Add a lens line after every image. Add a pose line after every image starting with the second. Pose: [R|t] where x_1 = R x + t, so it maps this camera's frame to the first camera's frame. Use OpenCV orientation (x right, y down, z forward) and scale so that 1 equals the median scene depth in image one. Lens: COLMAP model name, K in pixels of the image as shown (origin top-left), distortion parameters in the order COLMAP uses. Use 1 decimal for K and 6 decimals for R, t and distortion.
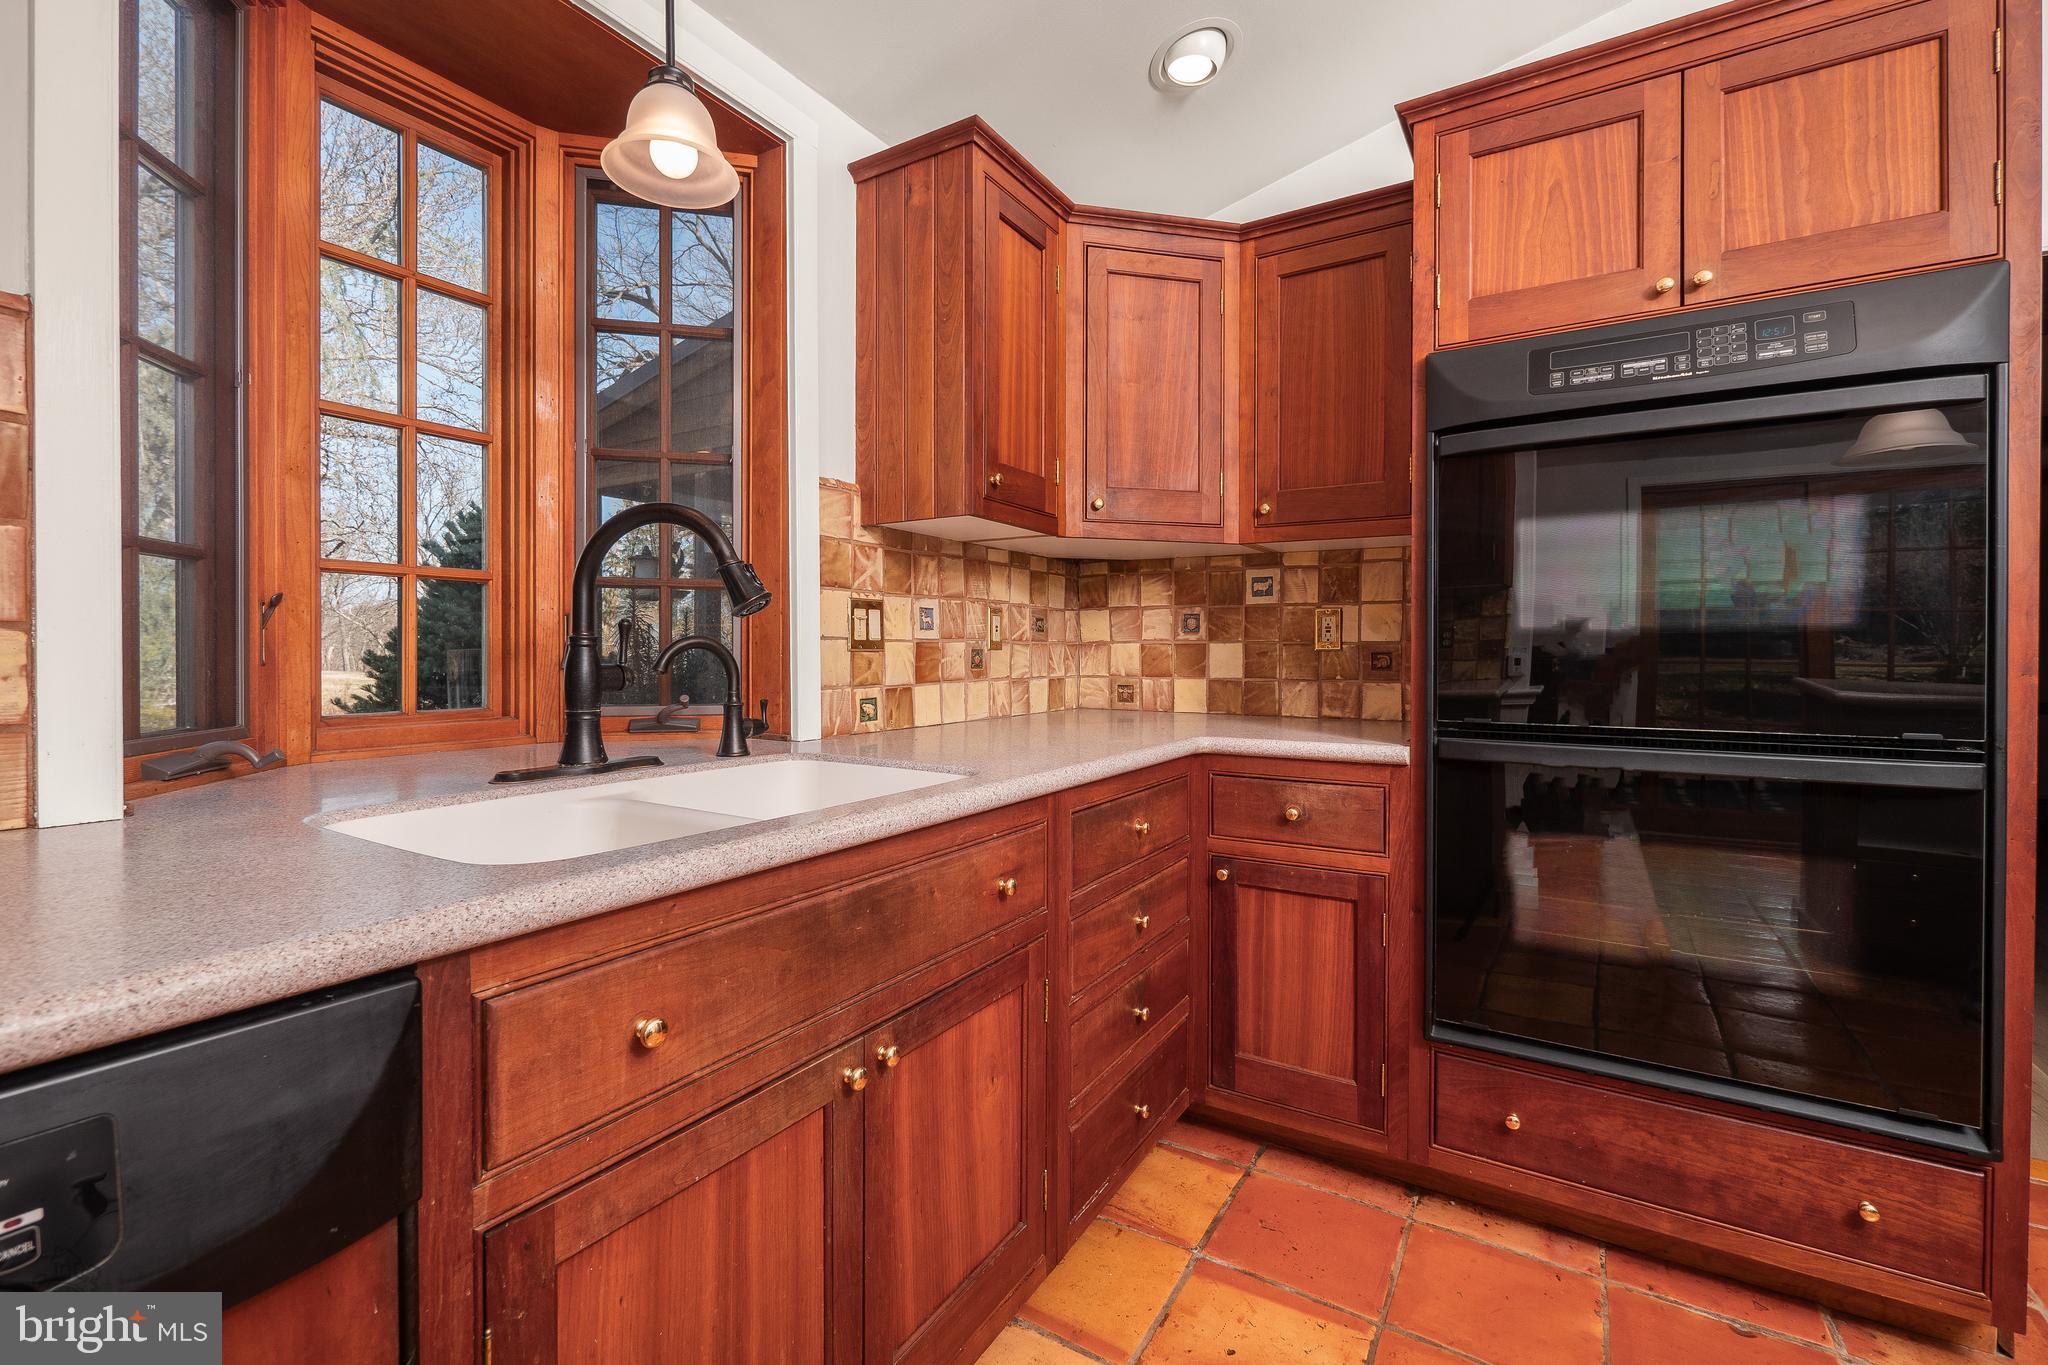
lens RADIAL K [[888.9, 0, 1035.9], [0, 888.9, 654.4], [0, 0, 1]] dist [-0.009371, 0.000018]
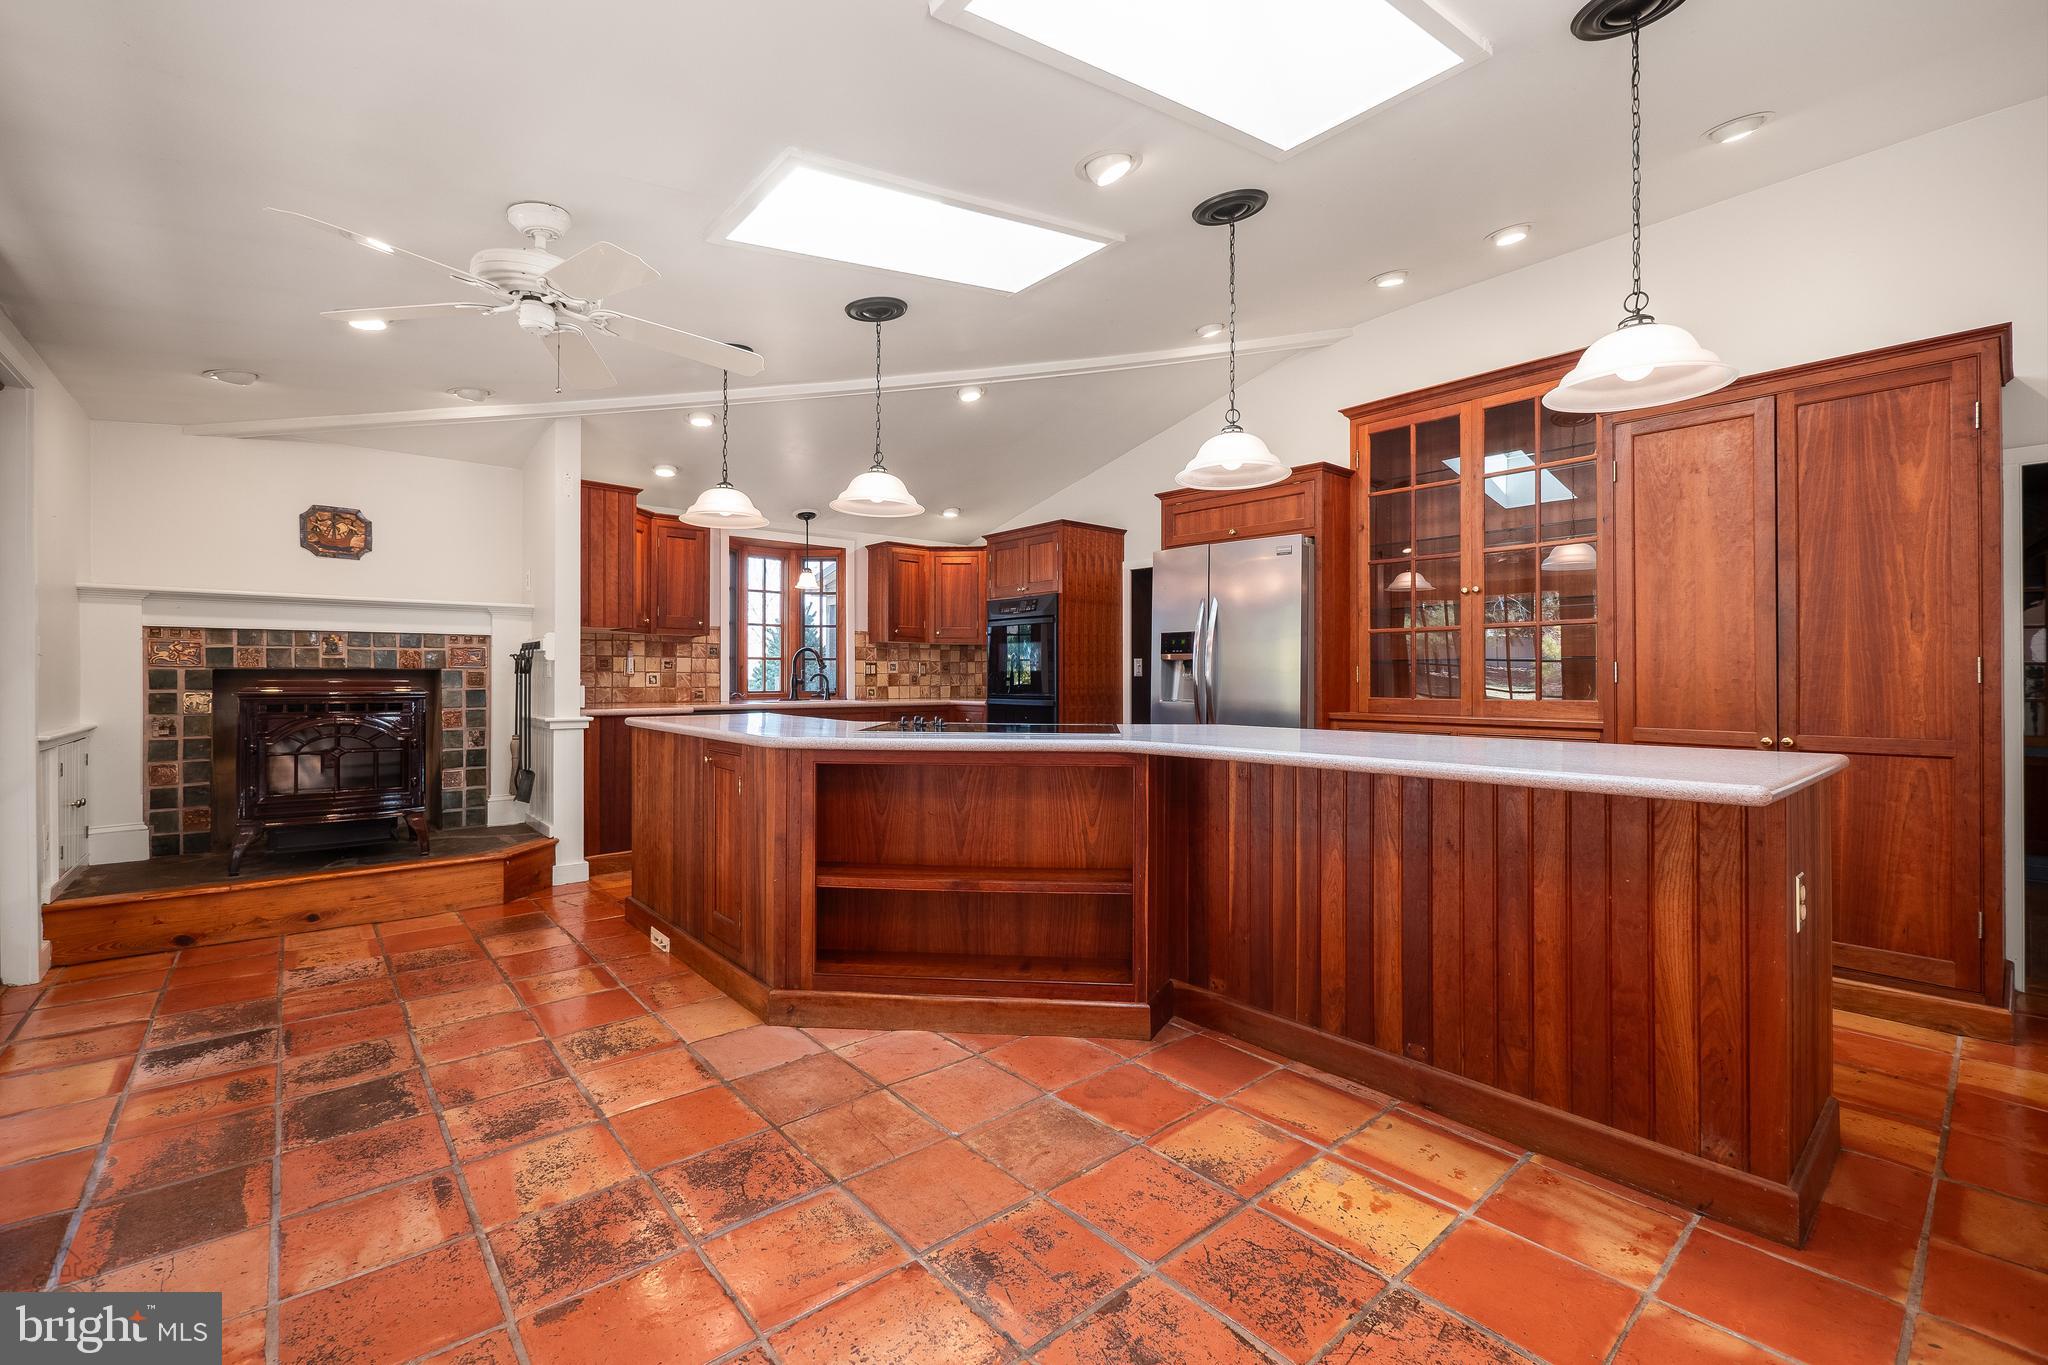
lens RADIAL K [[862.8, 0, 1018.1], [0, 862.8, 671.6], [0, 0, 1]] dist [-0.000909, -0.000567]
pose [[0.950523, -0.003463, -0.310634, 1.503511], [0.000081, 0.999941, -0.010898, 0.014734], [0.310654, 0.010334, 0.950467, -2.211133]]
